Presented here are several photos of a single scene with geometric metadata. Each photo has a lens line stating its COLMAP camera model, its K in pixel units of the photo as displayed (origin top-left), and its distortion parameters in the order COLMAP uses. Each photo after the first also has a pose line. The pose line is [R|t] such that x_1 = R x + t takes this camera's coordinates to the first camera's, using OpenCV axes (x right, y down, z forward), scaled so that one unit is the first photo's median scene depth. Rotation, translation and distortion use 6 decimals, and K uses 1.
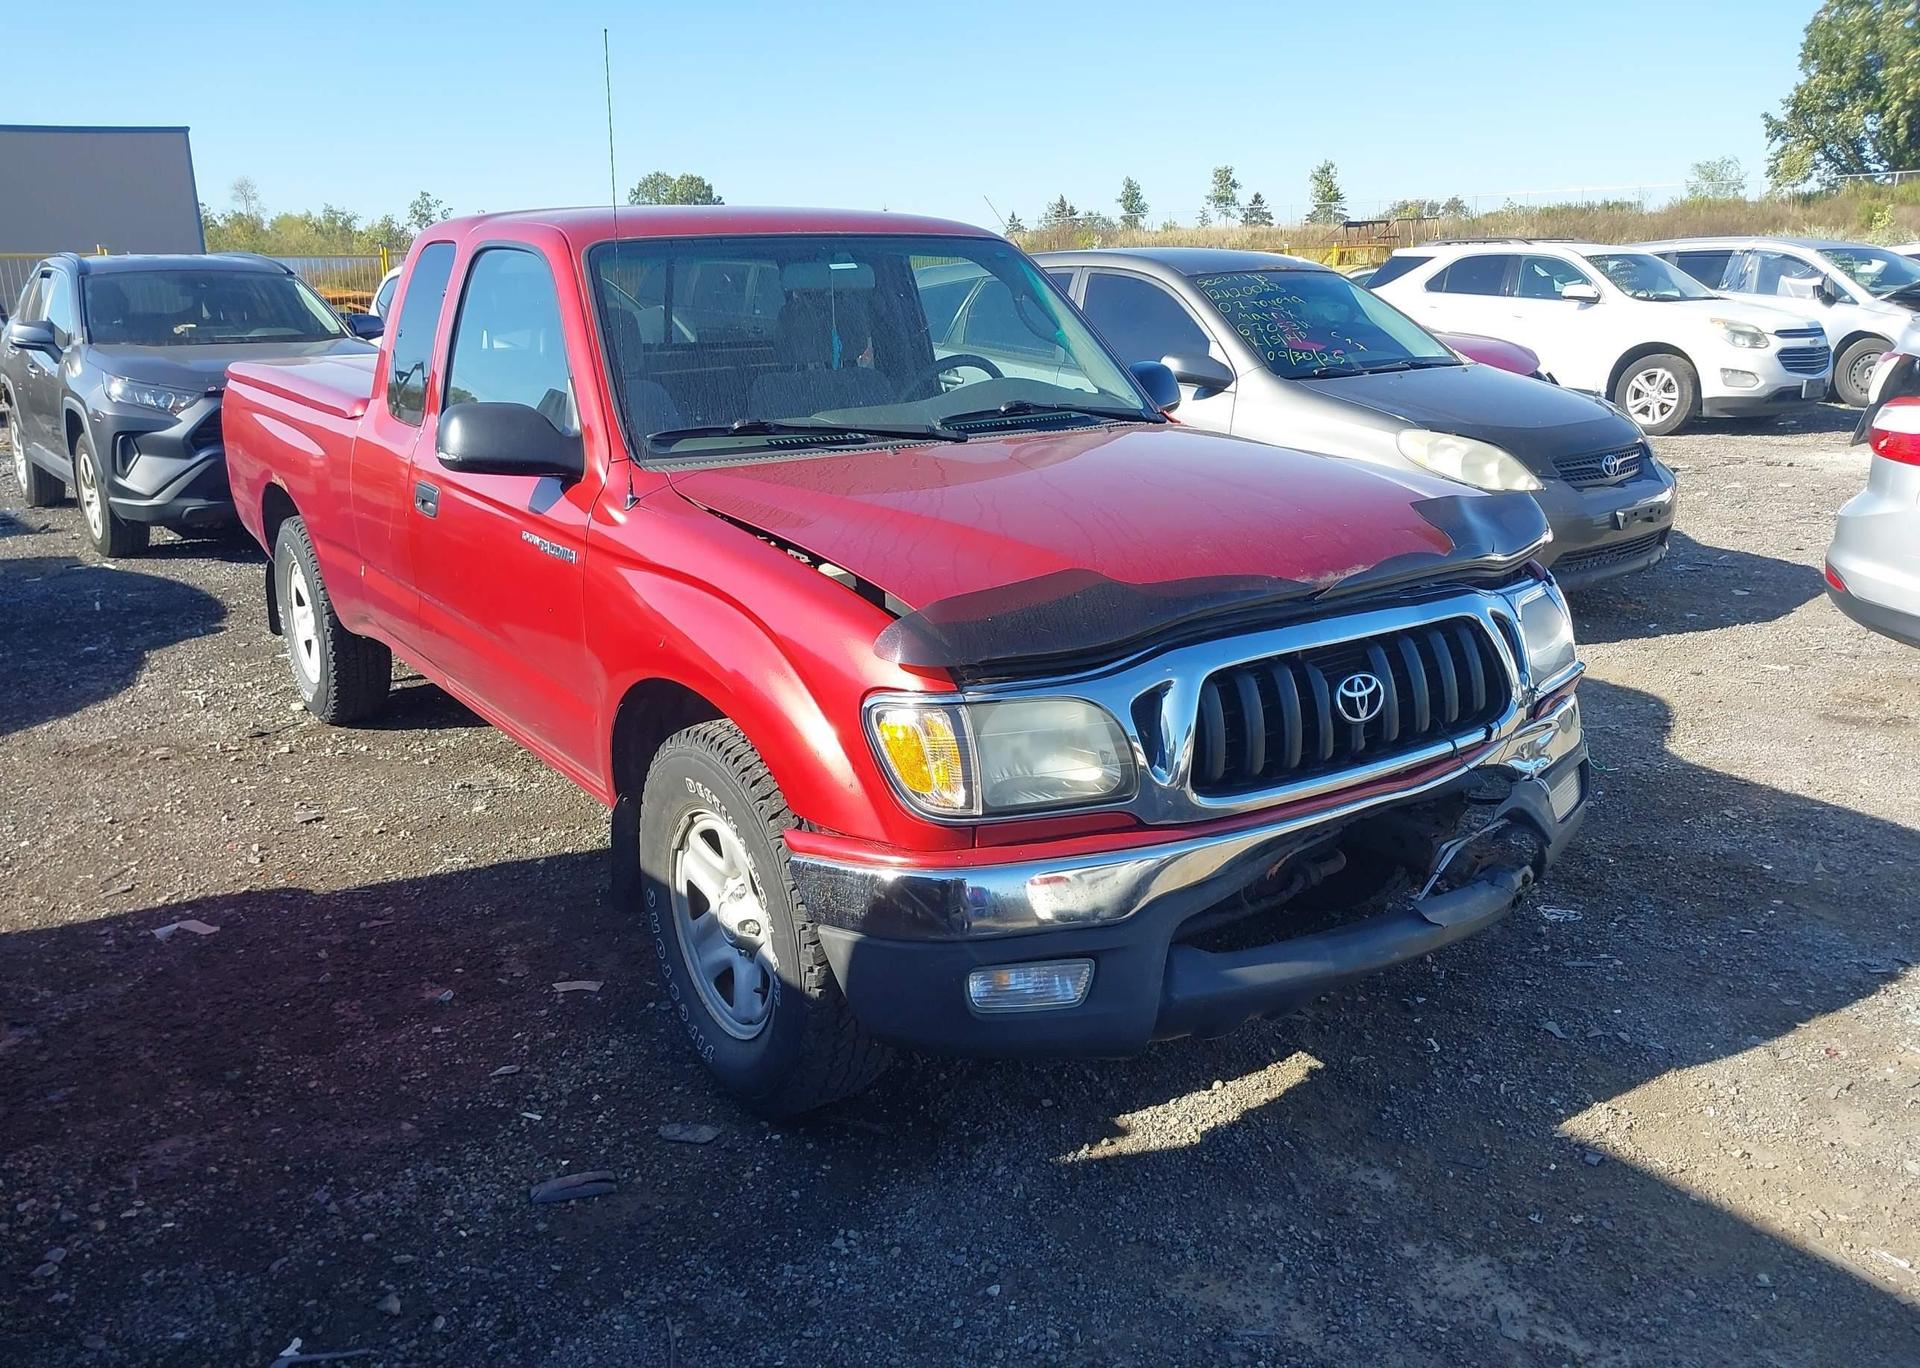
lens RADIAL K [[1501.6, 0, 963.3], [0, 1501.6, 728.7], [0, 0, 1]] dist [0.020719, -0.029693]
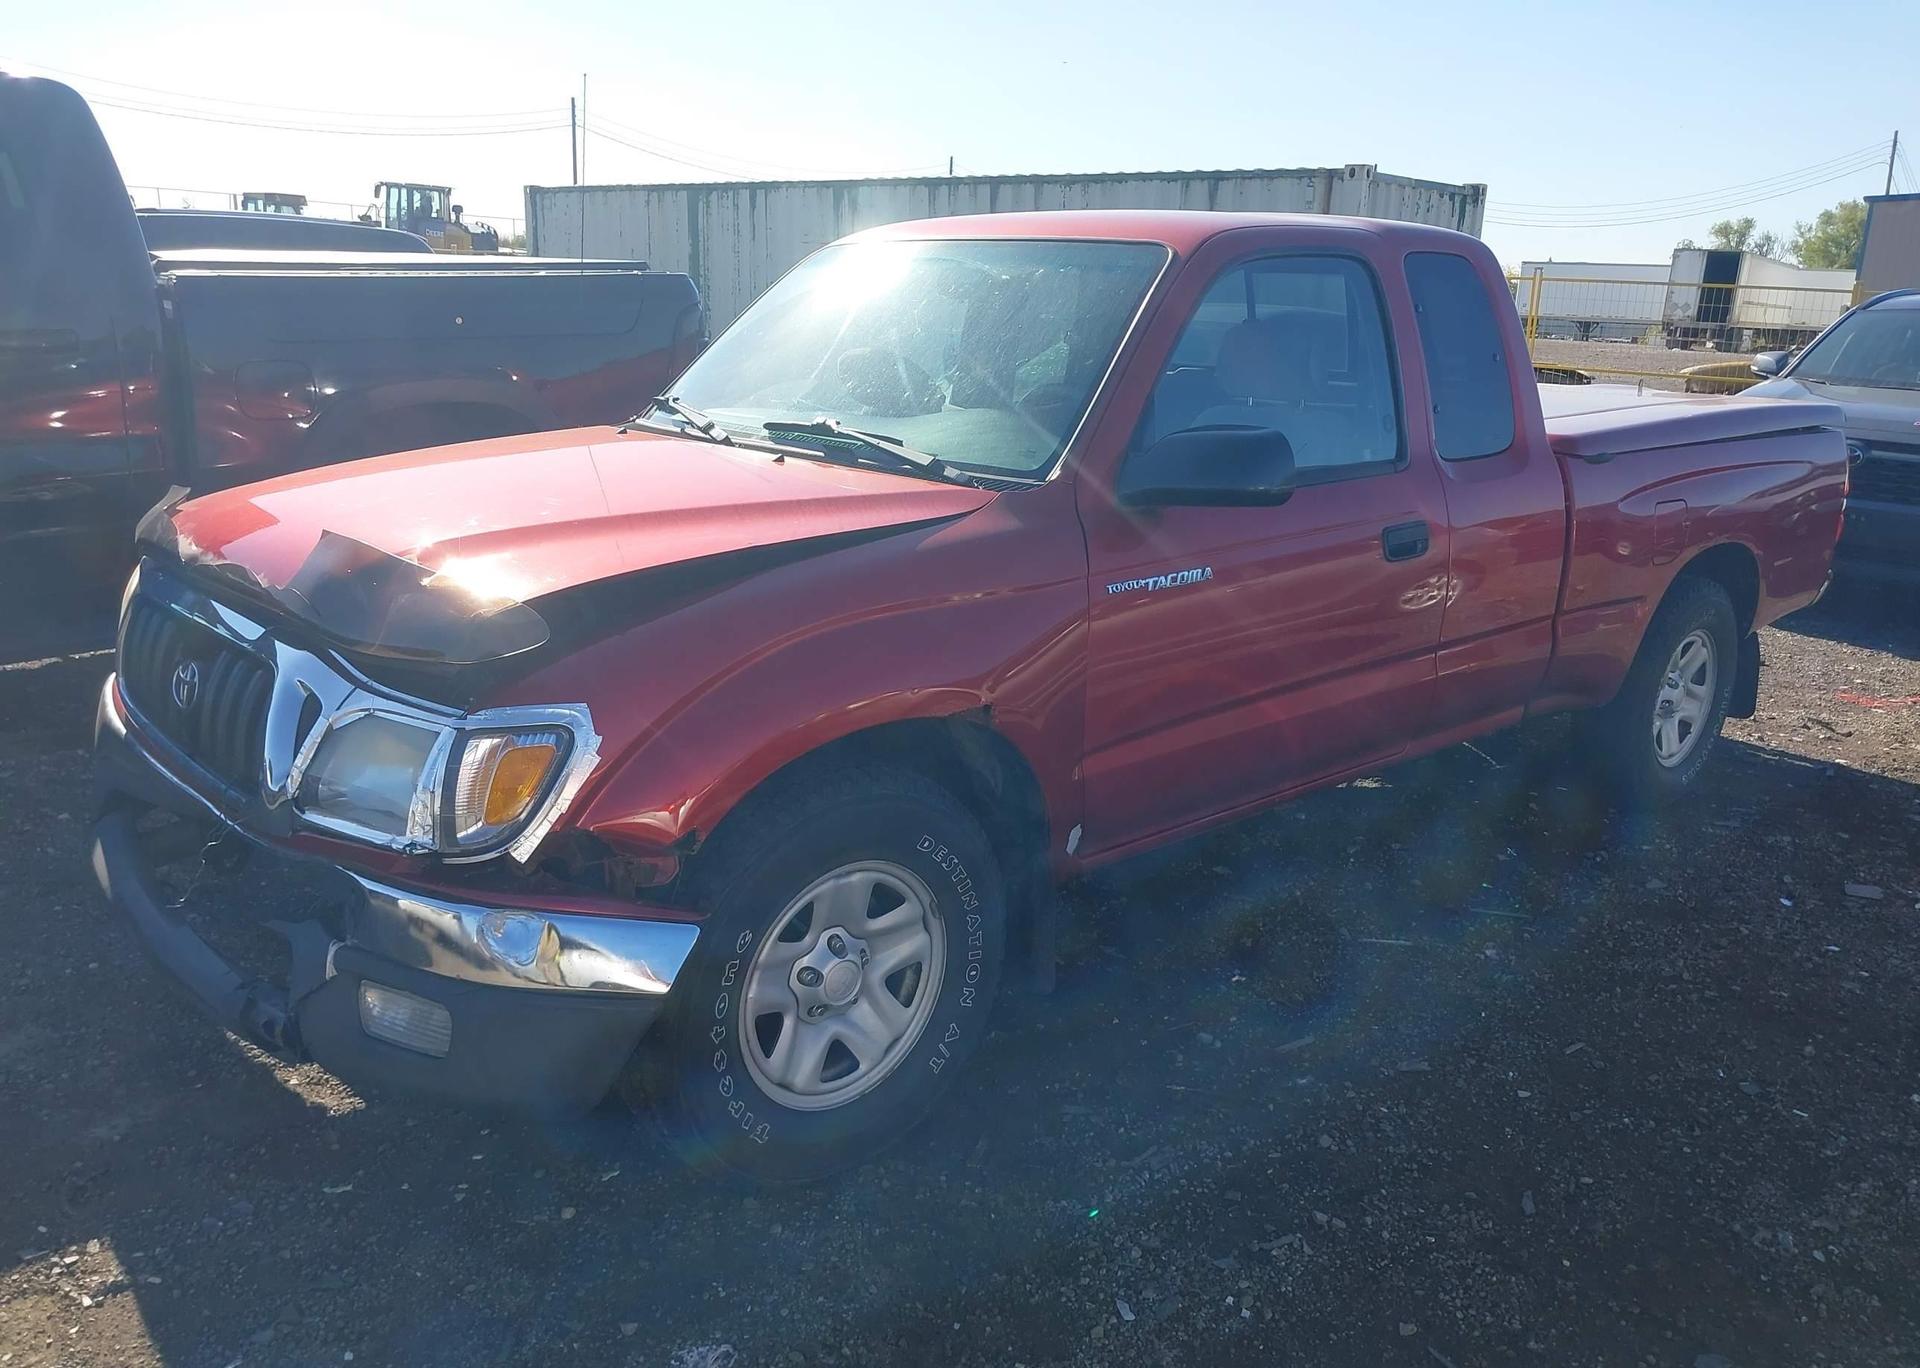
lens RADIAL K [[1501.6, 0, 958.0], [0, 1501.6, 694.6], [0, 0, 1]] dist [0.020719, -0.029693]
pose [[0.129100, 0.276229, -0.952382, 1.021654], [-0.323856, 0.919500, 0.222792, -0.319355], [0.937257, 0.279672, 0.208166, 1.021181]]
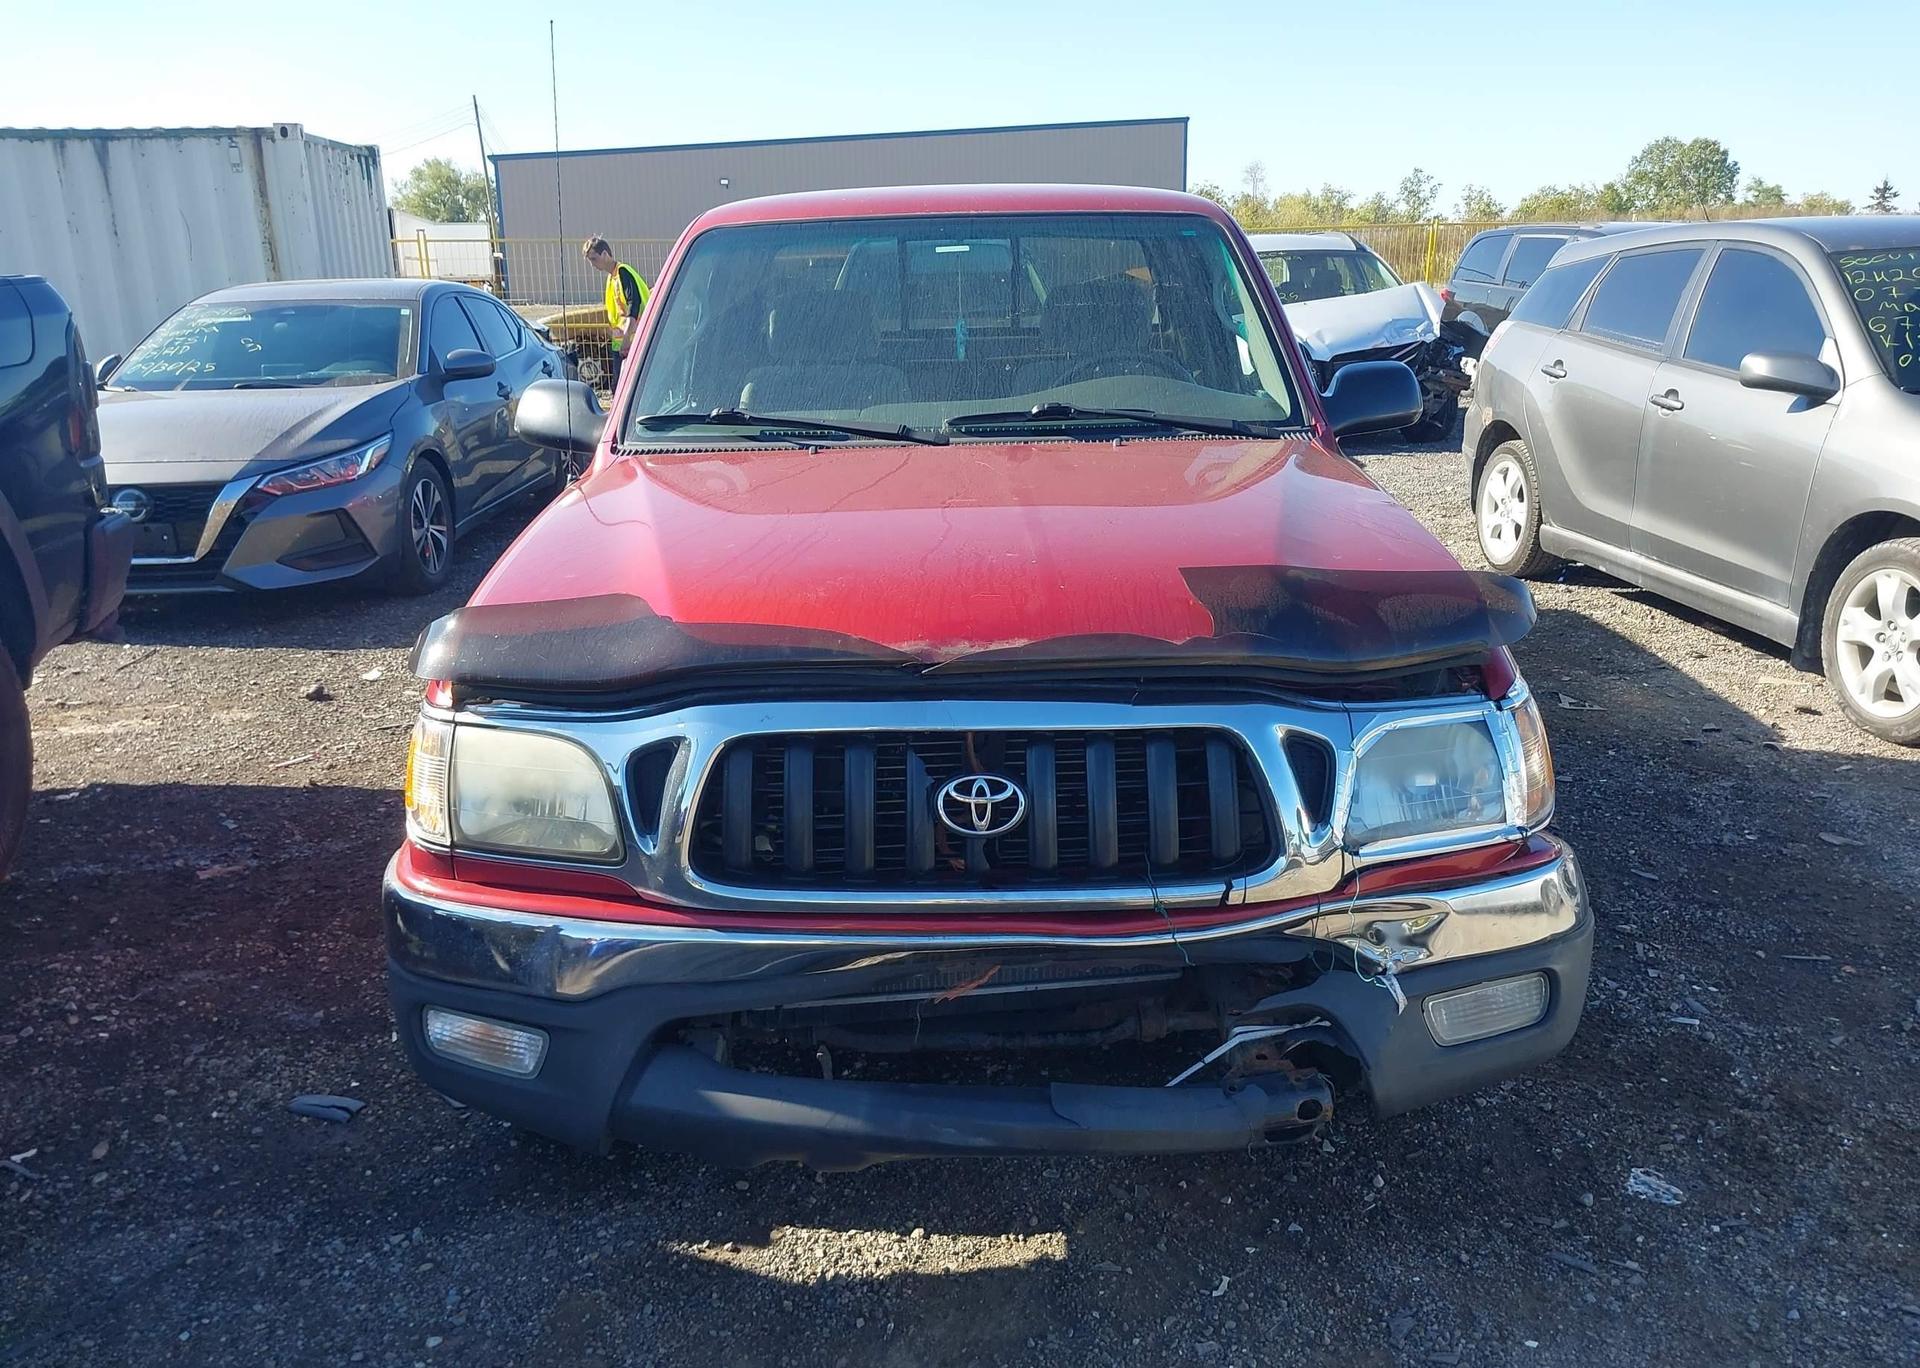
lens RADIAL K [[1501.6, 0, 959.3], [0, 1501.6, 719.0], [0, 0, 1]] dist [0.020719, -0.029693]
pose [[0.820624, 0.165821, -0.546881, 0.543409], [-0.160844, 0.985309, 0.057401, -0.086915], [0.548365, 0.040858, 0.835240, 0.275601]]
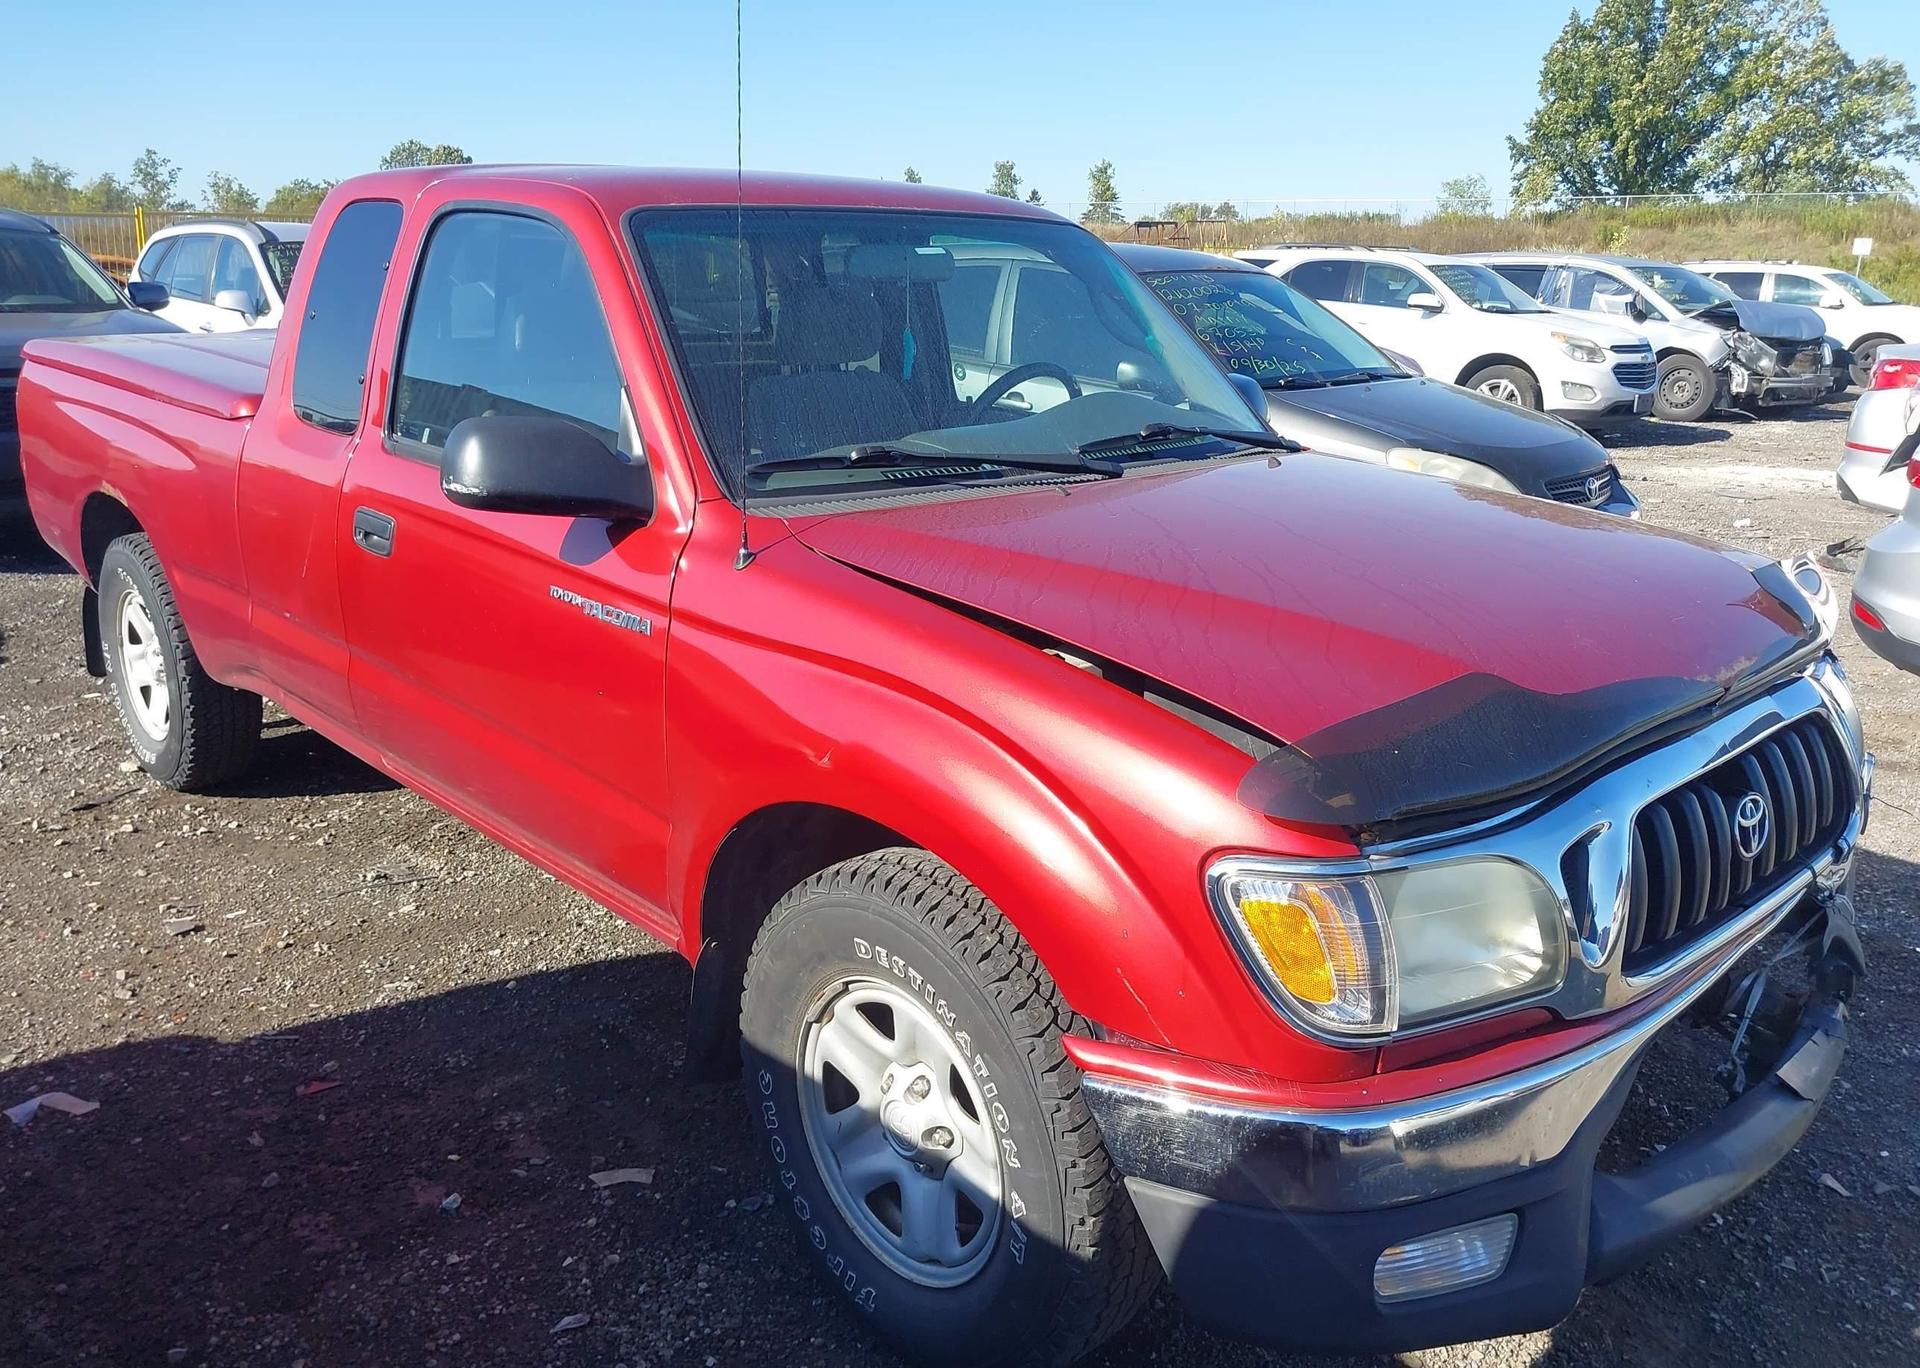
lens RADIAL K [[1501.6, 0, 968.4], [0, 1501.6, 730.2], [0, 0, 1]] dist [0.020719, -0.029693]
pose [[0.988576, -0.010150, 0.150382, -0.208366], [0.009050, 0.999927, 0.007992, -0.065574], [-0.150452, -0.006540, 0.988596, 0.228798]]
